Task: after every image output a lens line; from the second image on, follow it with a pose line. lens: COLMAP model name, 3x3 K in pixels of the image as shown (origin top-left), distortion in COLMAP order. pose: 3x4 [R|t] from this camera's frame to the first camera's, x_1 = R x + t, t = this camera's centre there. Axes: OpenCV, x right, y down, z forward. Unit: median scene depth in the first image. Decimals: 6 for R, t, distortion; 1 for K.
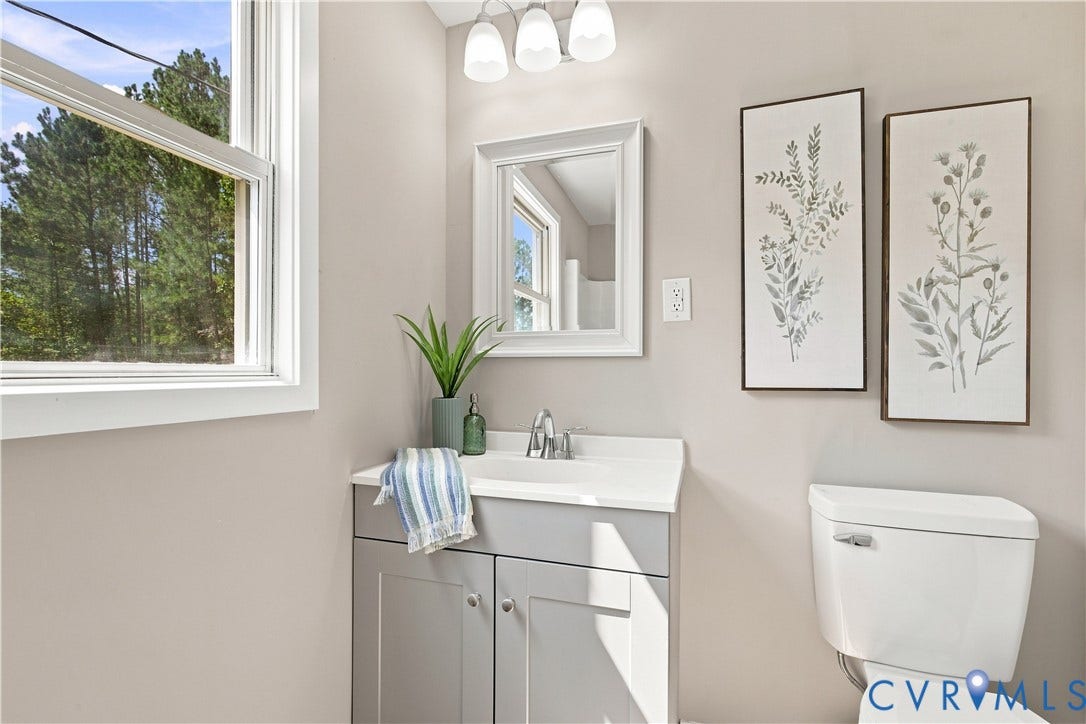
lens RADIAL K [[496.1, 0, 537.2], [0, 496.1, 367.1], [0, 0, 1]] dist [-0.003900, -0.000330]
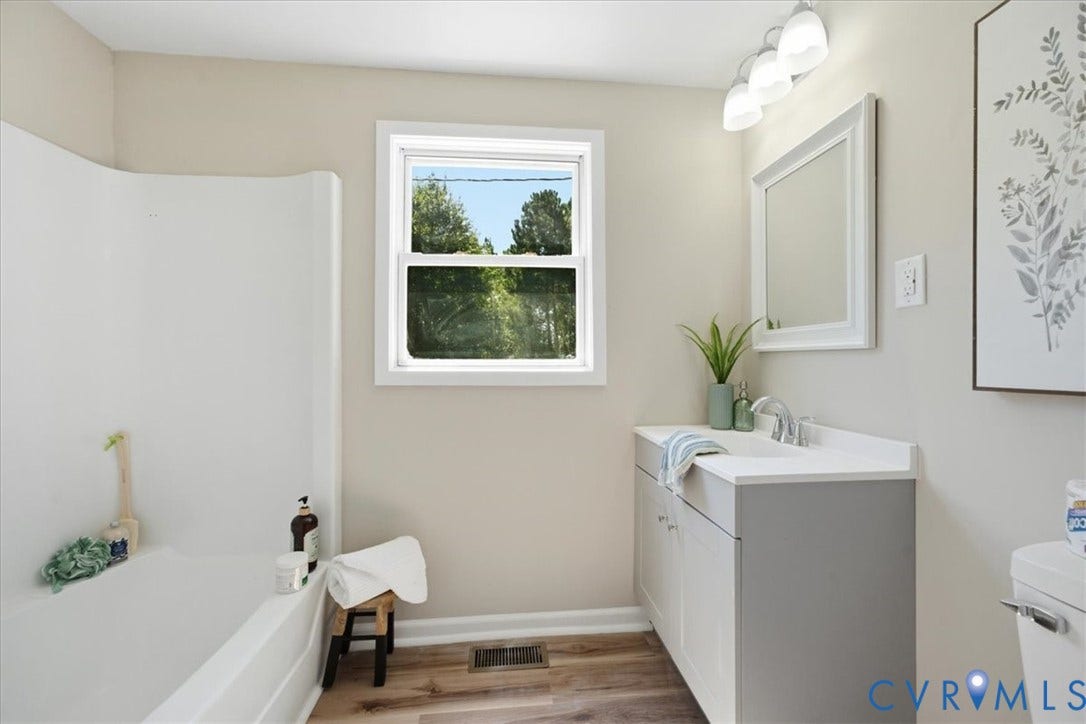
lens RADIAL K [[432.1, 0, 540.2], [0, 432.1, 356.4], [0, 0, 1]] dist [-0.006652, 0.002168]
pose [[0.408391, -0.011112, -0.912739, 0.764092], [0.006496, 0.999936, -0.009268, -0.003478], [0.912784, -0.002144, 0.408437, 0.114664]]
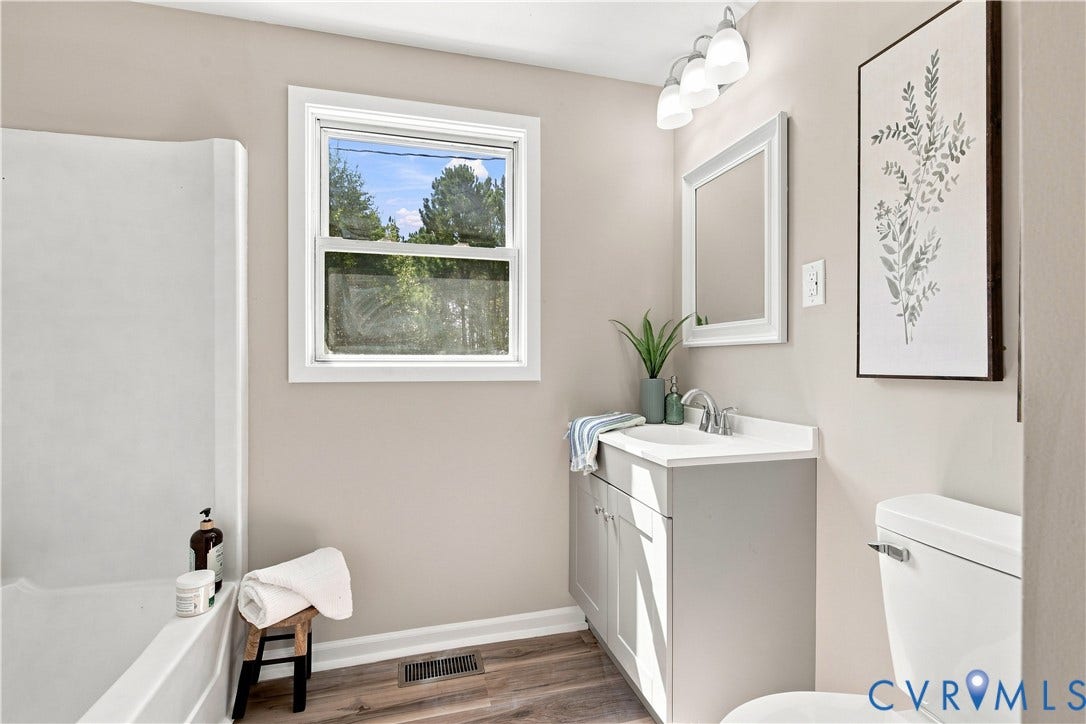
lens RADIAL K [[496.1, 0, 539.5], [0, 496.1, 357.6], [0, 0, 1]] dist [-0.003900, -0.000330]
pose [[0.561019, -0.009152, -0.827752, 0.856174], [0.006459, 0.999957, -0.006679, 0.013324], [0.827778, -0.001600, 0.561054, 0.007136]]
